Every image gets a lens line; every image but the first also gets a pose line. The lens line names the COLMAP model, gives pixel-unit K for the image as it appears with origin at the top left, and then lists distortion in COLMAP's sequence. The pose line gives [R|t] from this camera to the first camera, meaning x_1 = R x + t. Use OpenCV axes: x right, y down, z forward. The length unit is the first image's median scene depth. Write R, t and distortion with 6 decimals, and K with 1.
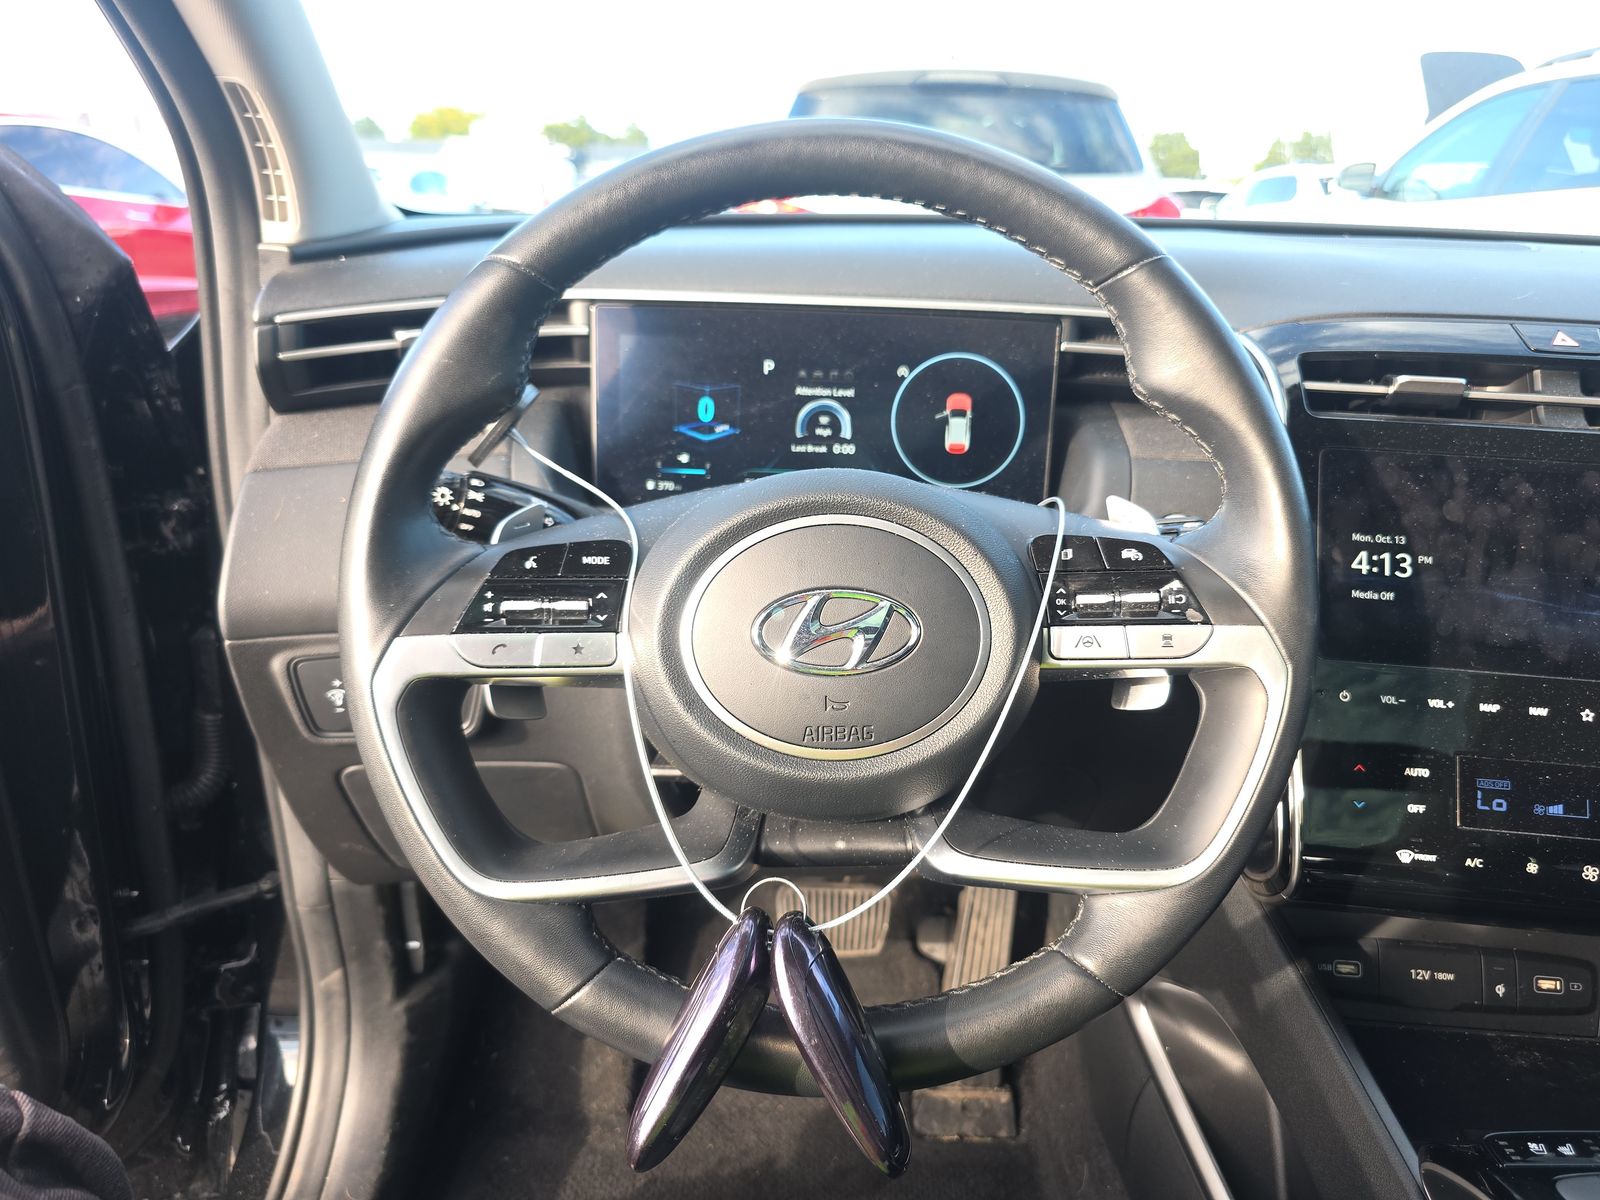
lens RADIAL K [[1055.2, 0, 801.2], [0, 1055.2, 593.0], [0, 0, 1]] dist [0.008742, -0.009699]
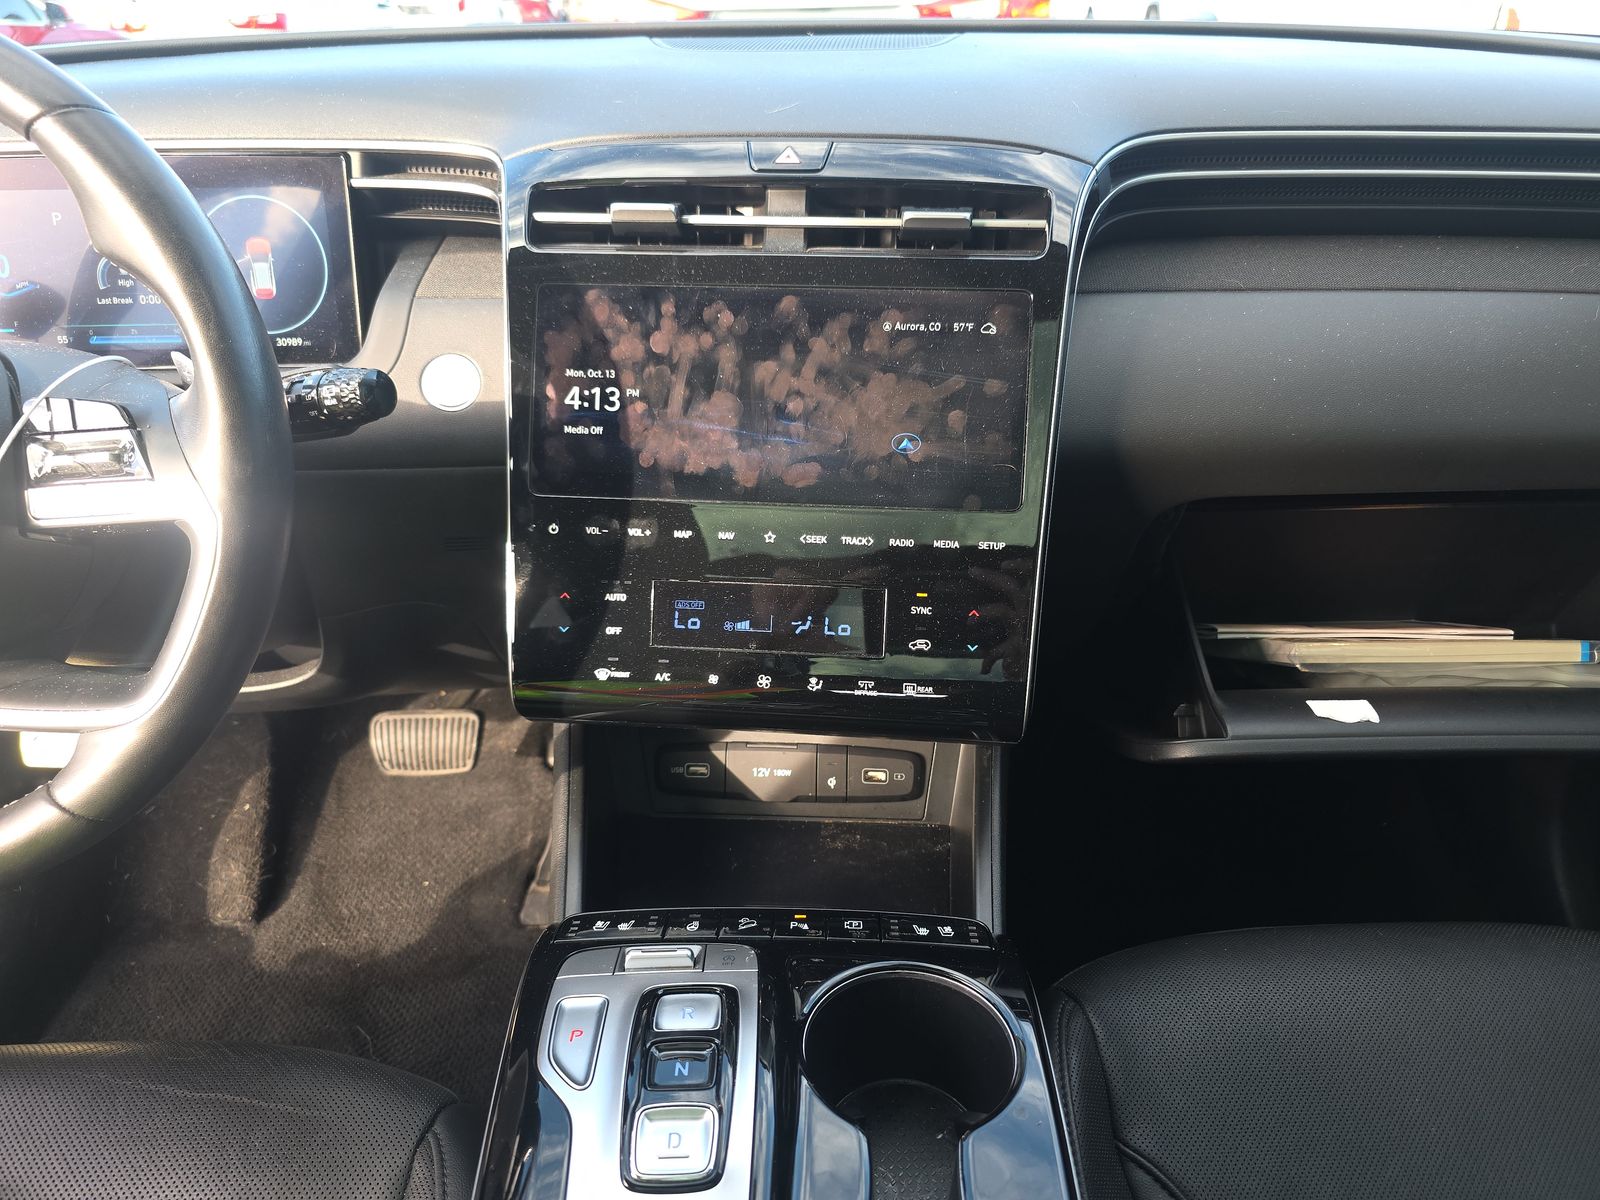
lens RADIAL K [[1055.2, 0, 803.3], [0, 1055.2, 612.6], [0, 0, 1]] dist [0.008742, -0.009699]
pose [[0.998903, -0.046711, 0.003269, 0.713024], [0.045257, 0.981006, 0.188622, -0.007489], [-0.012018, -0.188267, 0.982044, -0.050440]]
